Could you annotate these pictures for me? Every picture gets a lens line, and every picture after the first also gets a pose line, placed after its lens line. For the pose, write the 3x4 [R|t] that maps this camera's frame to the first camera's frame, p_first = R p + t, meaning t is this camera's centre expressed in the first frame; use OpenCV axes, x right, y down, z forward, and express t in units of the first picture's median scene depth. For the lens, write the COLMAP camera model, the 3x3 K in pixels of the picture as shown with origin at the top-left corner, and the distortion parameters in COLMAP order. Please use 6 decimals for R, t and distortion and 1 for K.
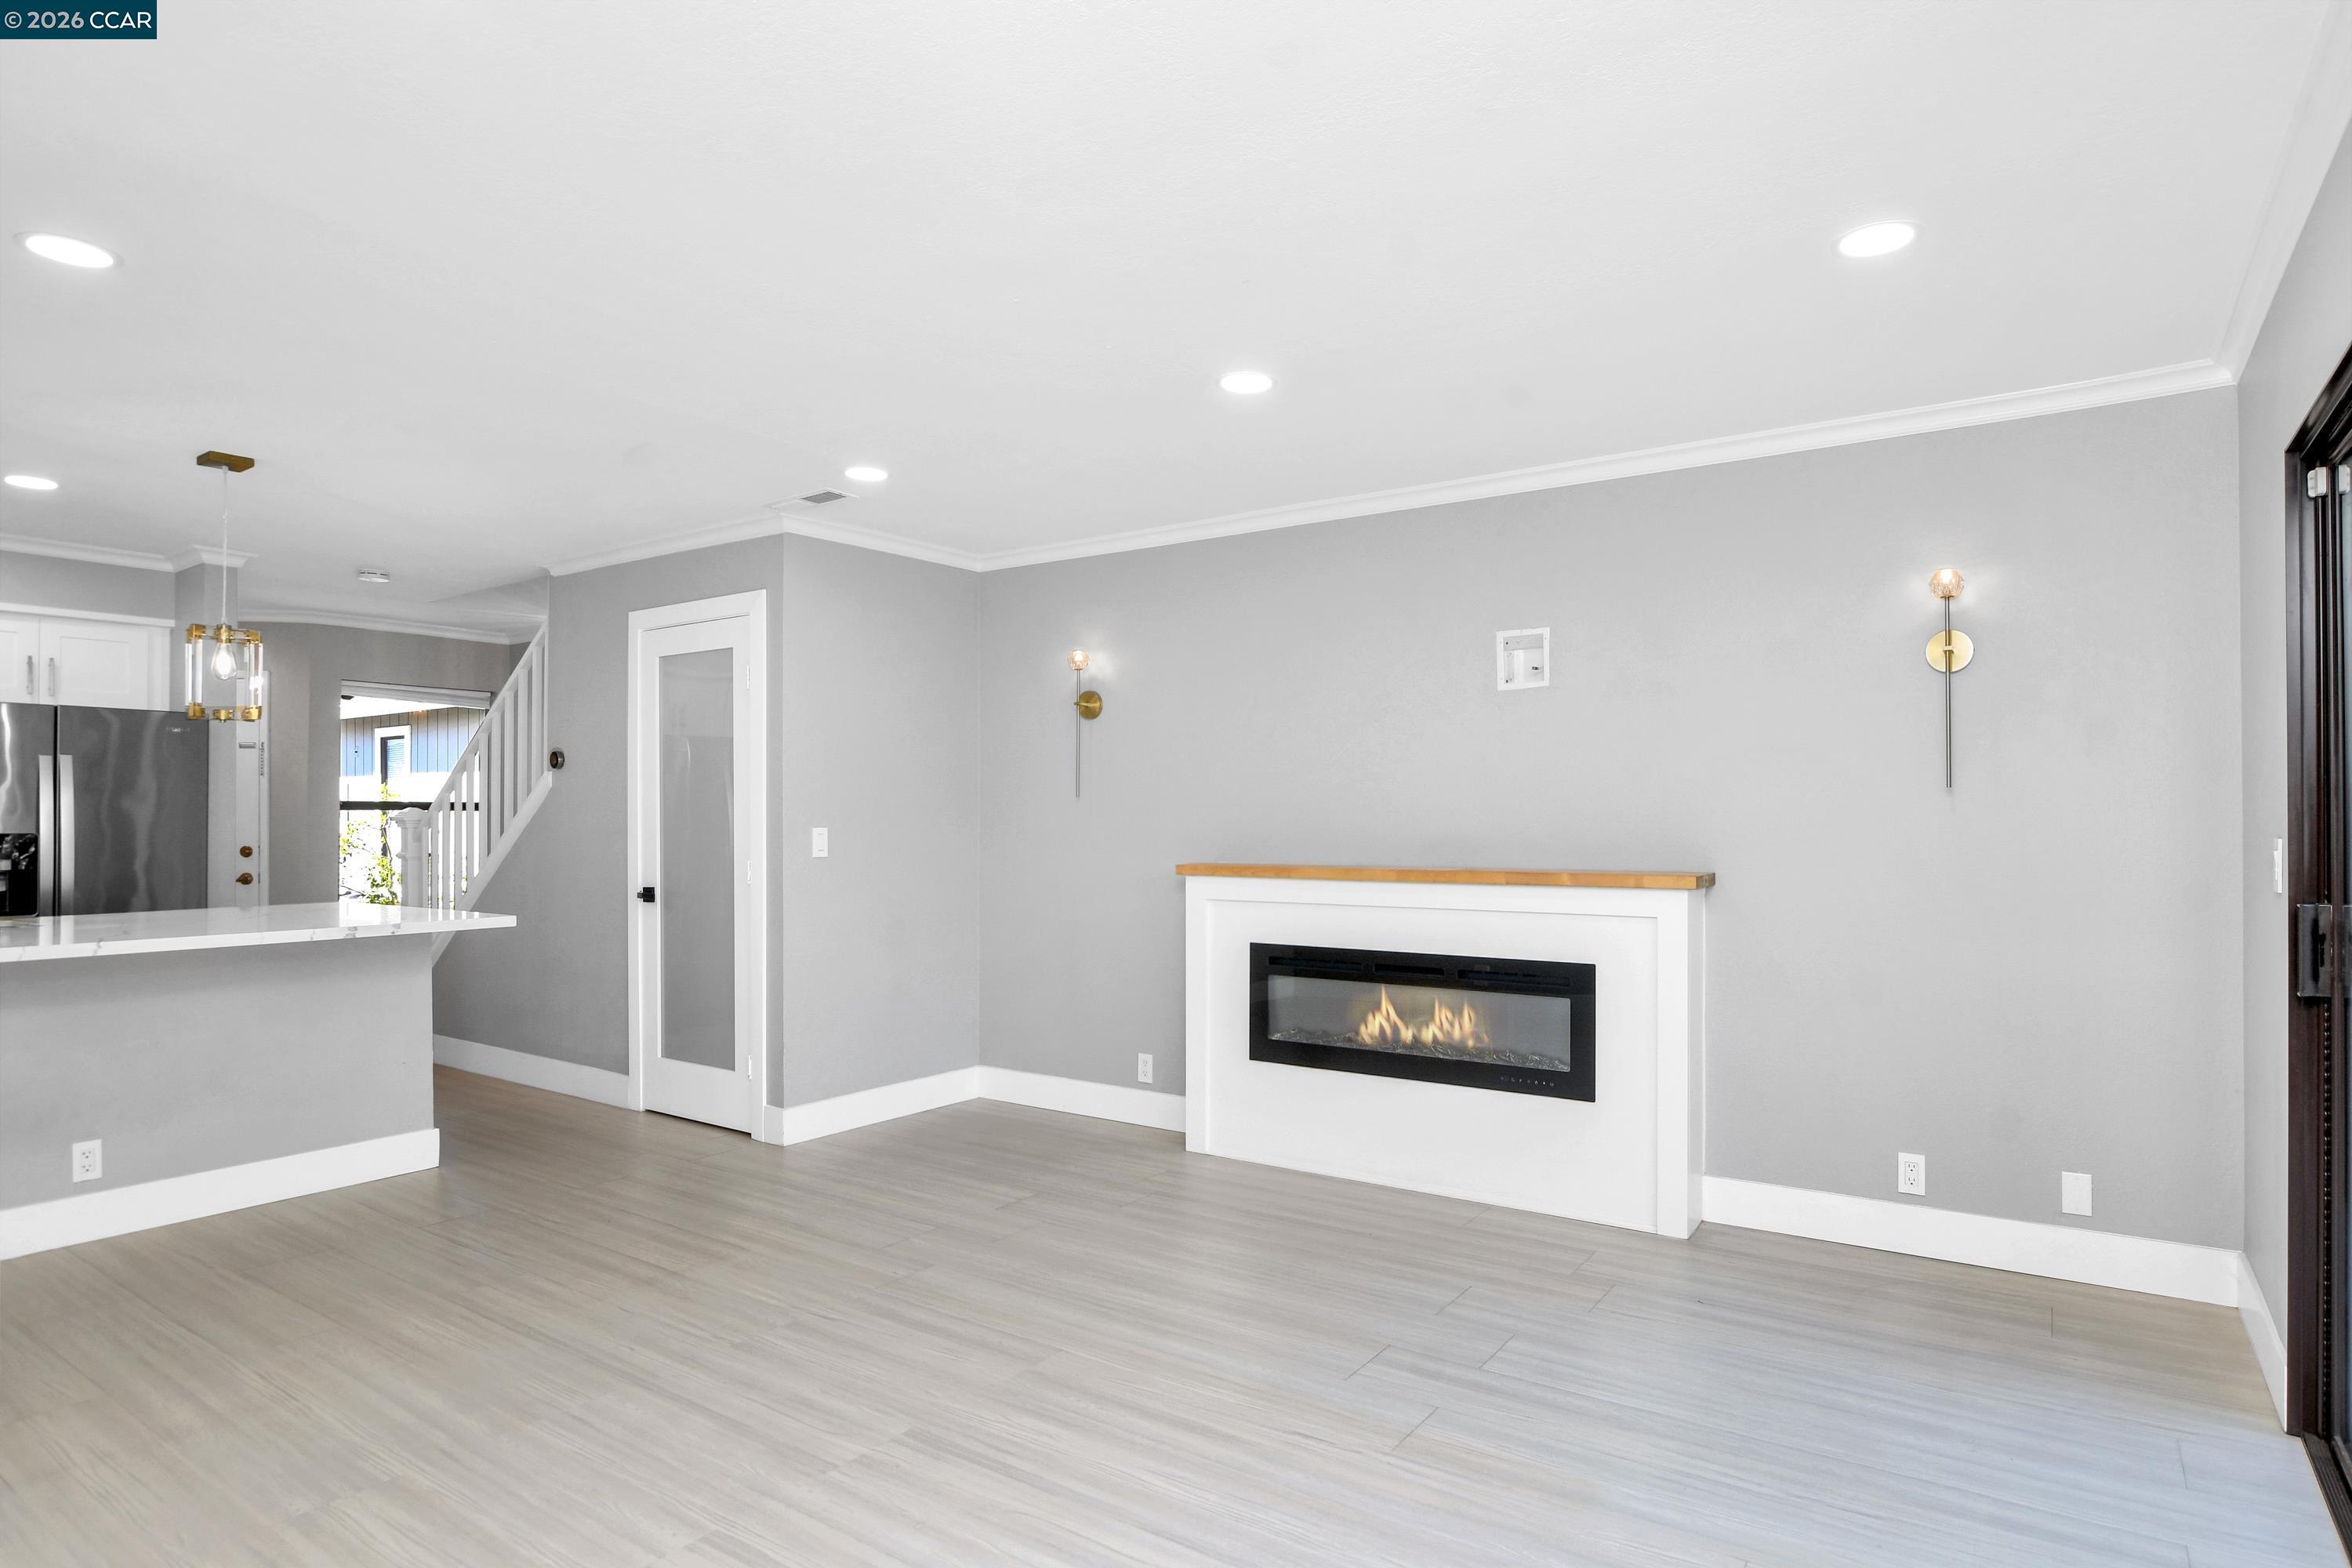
lens RADIAL K [[1272.4, 0, 1197.0], [0, 1272.4, 800.7], [0, 0, 1]] dist [-0.004665, -0.000473]
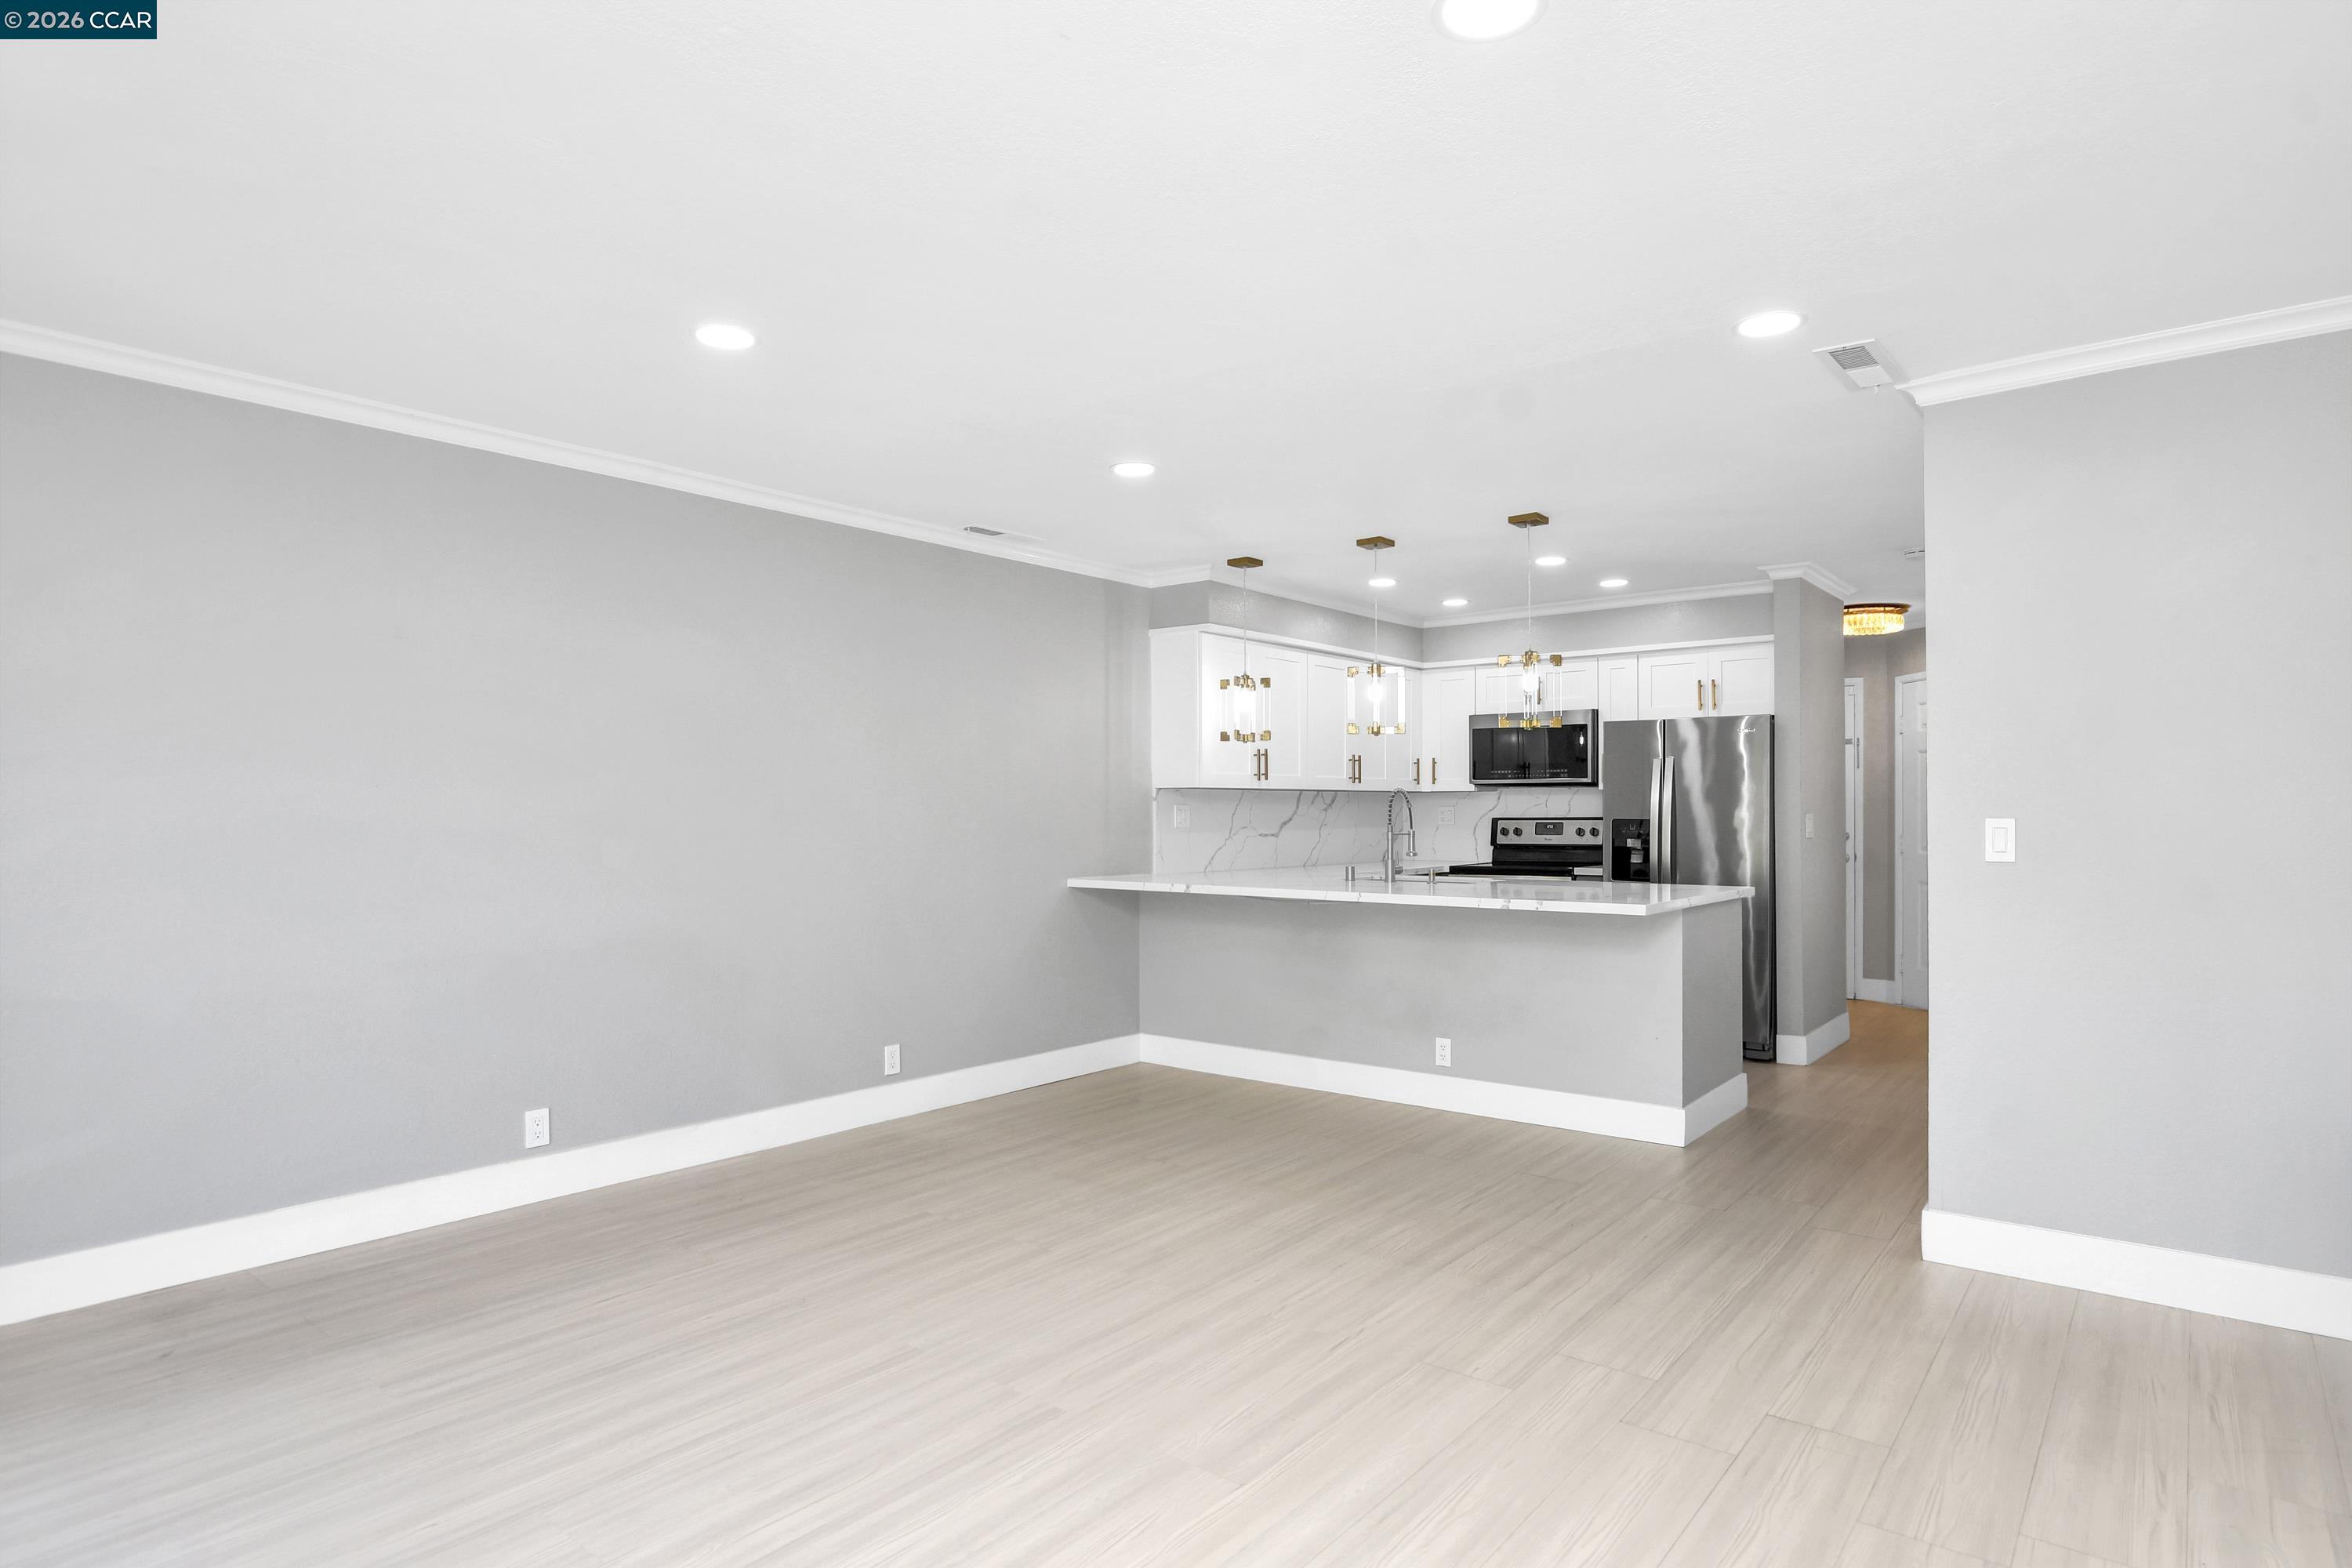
lens RADIAL K [[1272.4, 0, 1200.7], [0, 1272.4, 793.8], [0, 0, 1]] dist [-0.004665, -0.000473]
pose [[-0.062585, -0.014423, -0.997935, 0.457118], [0.014098, 0.999783, -0.015334, 0.014057], [0.997940, -0.015028, -0.062368, 0.690185]]
